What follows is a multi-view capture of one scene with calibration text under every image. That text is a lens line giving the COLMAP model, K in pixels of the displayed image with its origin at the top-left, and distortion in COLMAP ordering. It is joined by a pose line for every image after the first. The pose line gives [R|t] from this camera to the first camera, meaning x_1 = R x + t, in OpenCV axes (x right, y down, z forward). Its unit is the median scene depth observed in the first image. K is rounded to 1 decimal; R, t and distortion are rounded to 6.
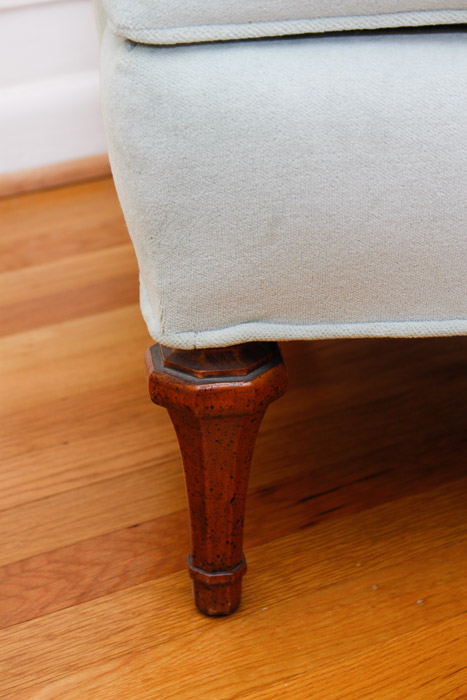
lens RADIAL K [[1721.6, 0, 217.5], [0, 1721.6, 340.6], [0, 0, 1]] dist [0.129780, 0.000000]
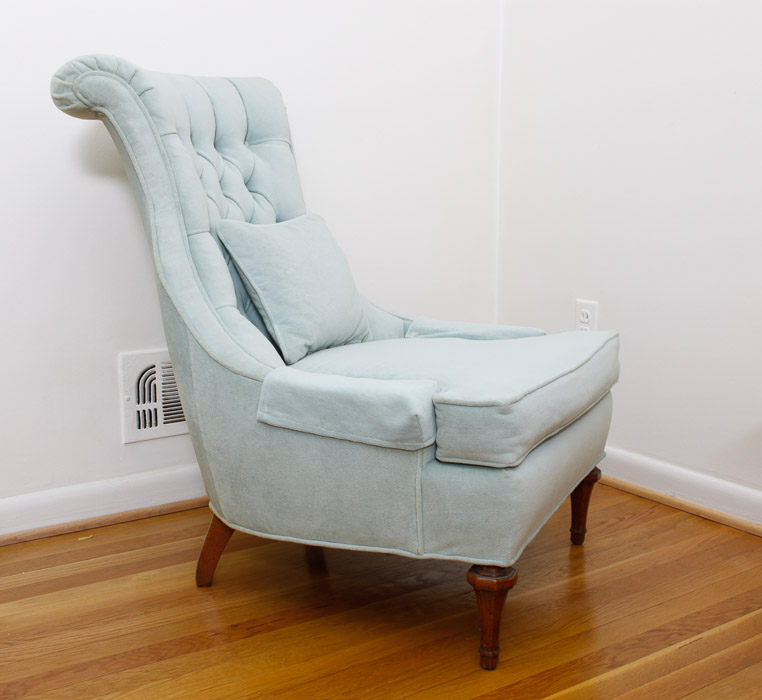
lens RADIAL K [[1069.6, 0, 383.5], [0, 1069.6, 348.1], [0, 0, 1]] dist [-0.111667, 0.000000]
pose [[0.996992, 0.005513, 0.077310, 0.164434], [0.014471, 0.966689, -0.255543, 0.121687], [-0.076143, 0.255893, 0.963702, -0.870028]]
